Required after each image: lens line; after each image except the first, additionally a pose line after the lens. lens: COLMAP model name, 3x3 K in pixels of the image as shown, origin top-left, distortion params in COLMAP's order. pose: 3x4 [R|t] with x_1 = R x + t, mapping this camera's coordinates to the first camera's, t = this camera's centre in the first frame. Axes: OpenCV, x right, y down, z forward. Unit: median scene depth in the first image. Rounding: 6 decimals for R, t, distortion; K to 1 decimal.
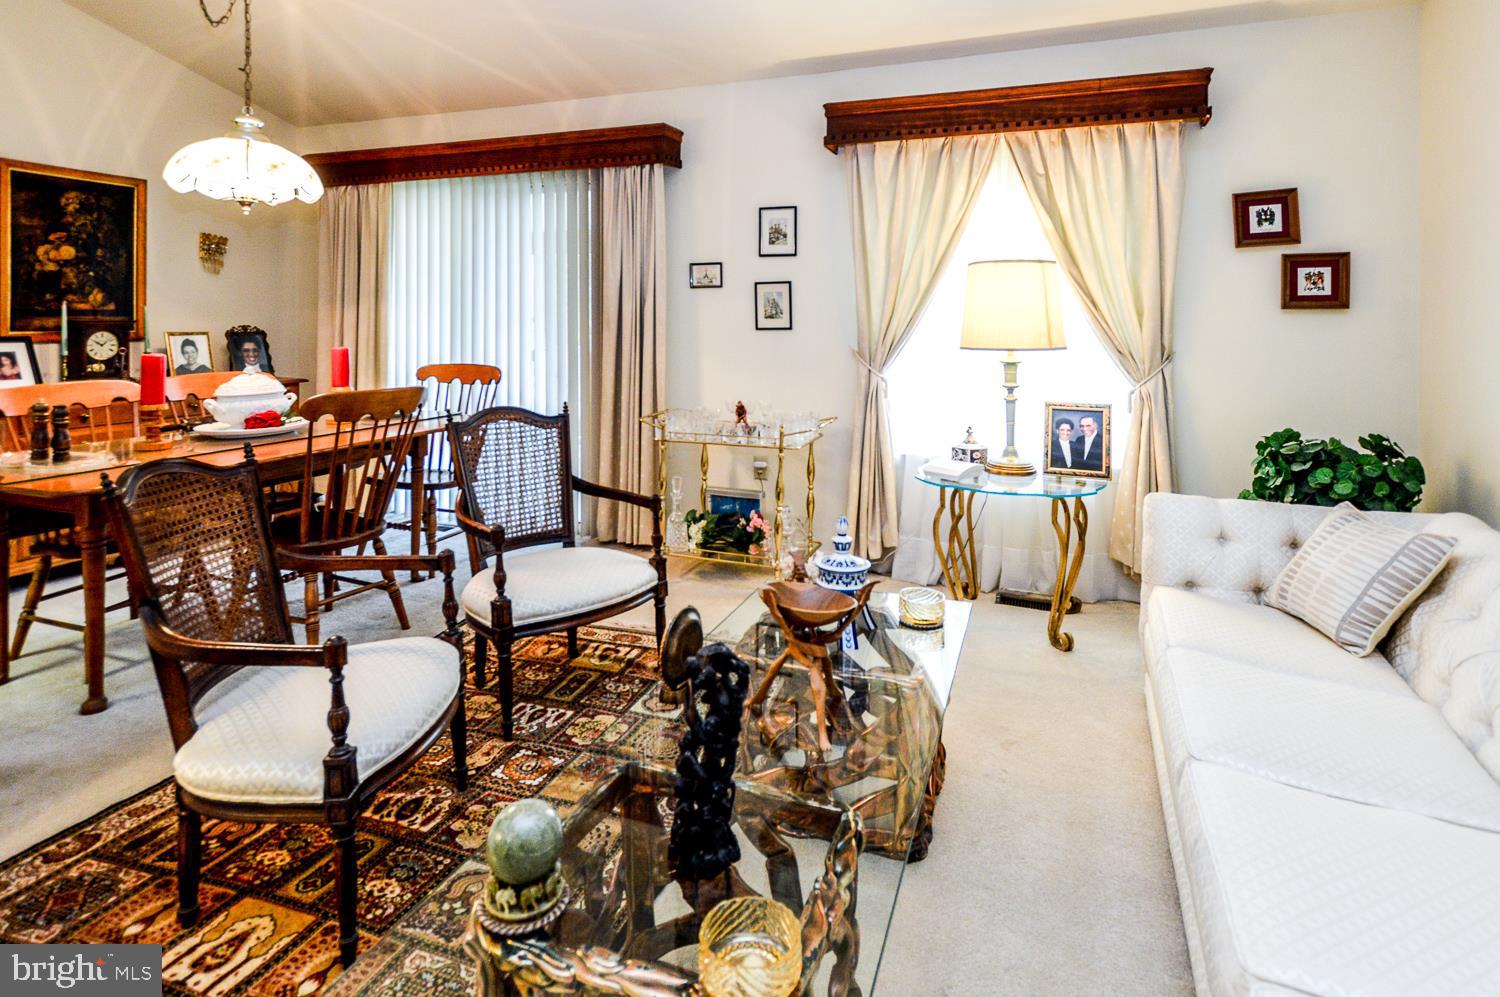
lens RADIAL K [[813.3, 0, 751.1], [0, 813.3, 323.6], [0, 0, 1]] dist [0.000697, 0.001617]
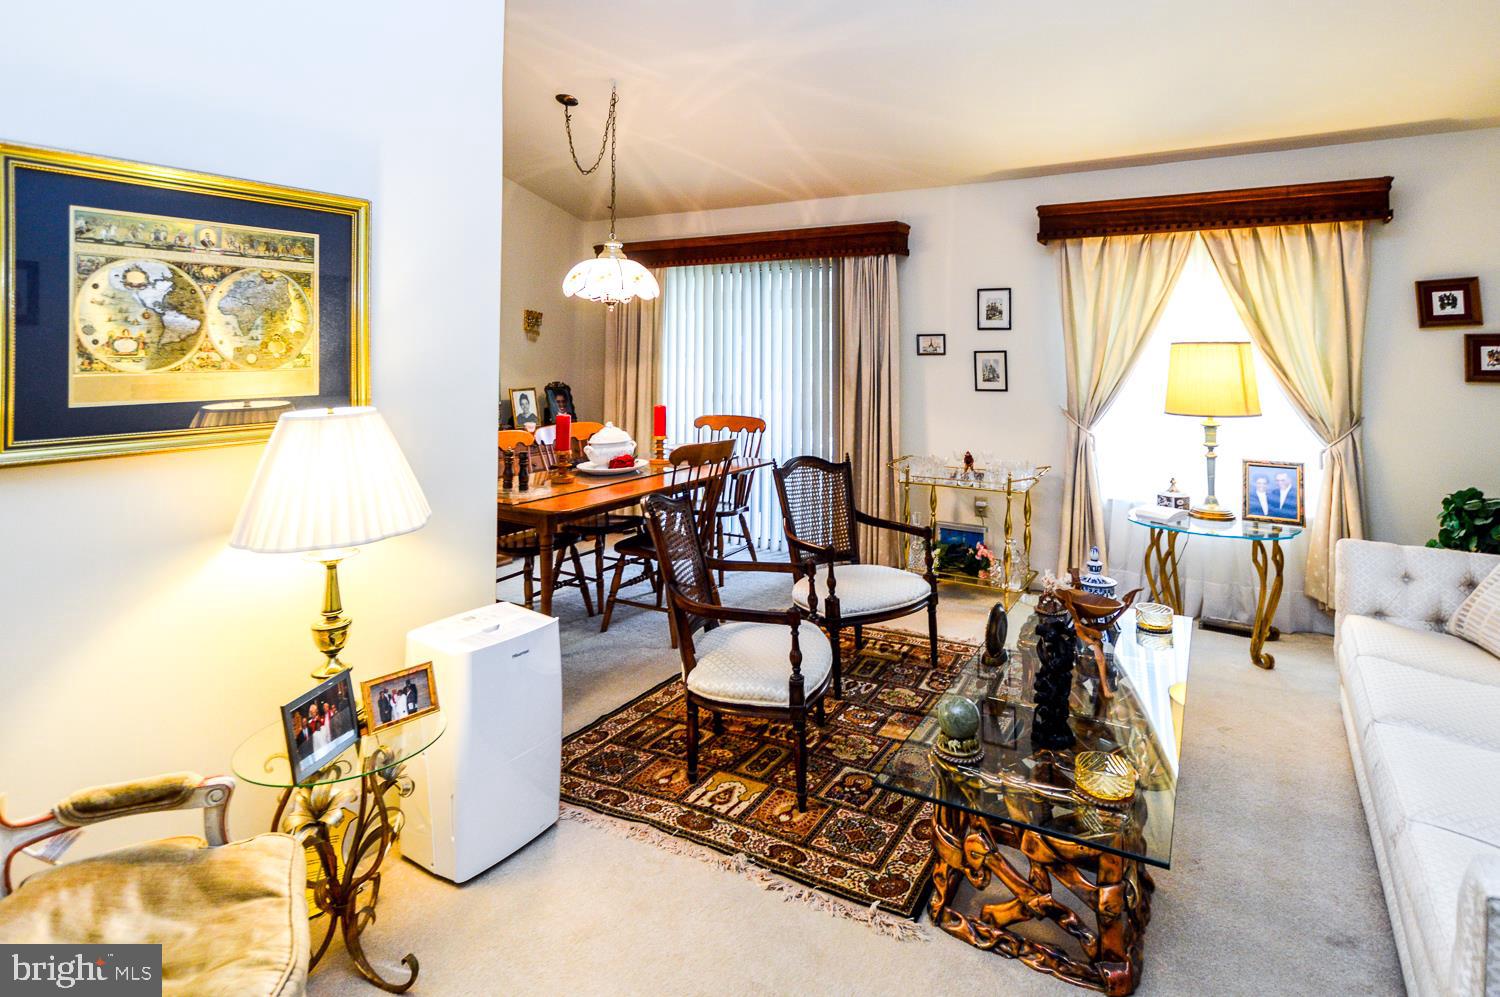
lens RADIAL K [[825.6, 0, 748.5], [0, 825.6, 326.9], [0, 0, 1]] dist [0.003060, 0.001585]
pose [[0.985931, -0.006535, -0.167027, -0.156337], [0.001577, 0.999555, -0.029800, -0.065675], [0.167147, 0.029117, 0.985502, -0.336664]]
